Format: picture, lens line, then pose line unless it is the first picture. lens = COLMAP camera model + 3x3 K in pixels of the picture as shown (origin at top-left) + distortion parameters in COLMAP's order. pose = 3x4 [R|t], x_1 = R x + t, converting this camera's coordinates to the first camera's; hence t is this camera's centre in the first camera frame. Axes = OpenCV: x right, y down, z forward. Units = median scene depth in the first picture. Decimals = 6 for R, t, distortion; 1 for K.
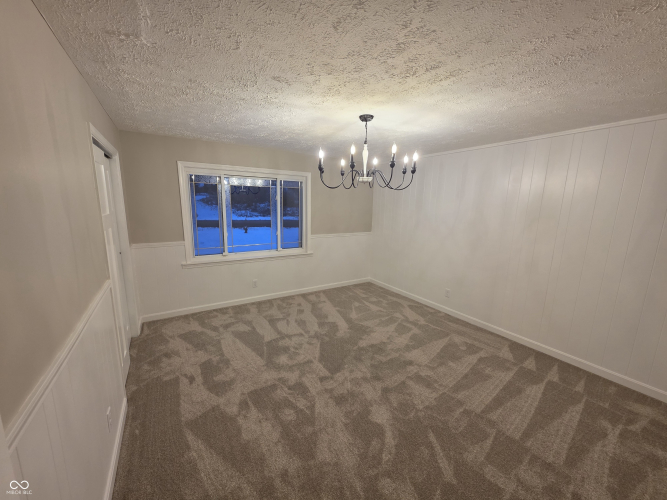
lens RADIAL K [[264.3, 0, 331.7], [0, 264.3, 249.2], [0, 0, 1]] dist [0.007867, 0.000027]
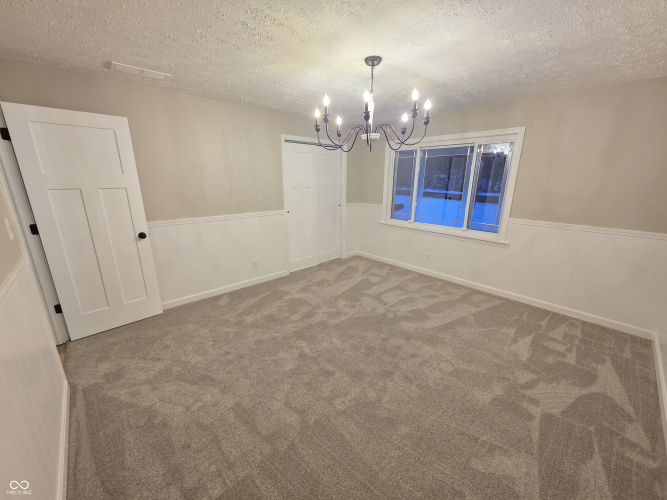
lens RADIAL K [[264.3, 0, 331.7], [0, 264.3, 249.2], [0, 0, 1]] dist [0.007867, 0.000027]
pose [[0.190348, 0.242641, -0.951259, 0.659507], [-0.176636, 0.961626, 0.209940, -0.047215], [0.965695, 0.128065, 0.225902, 0.476604]]
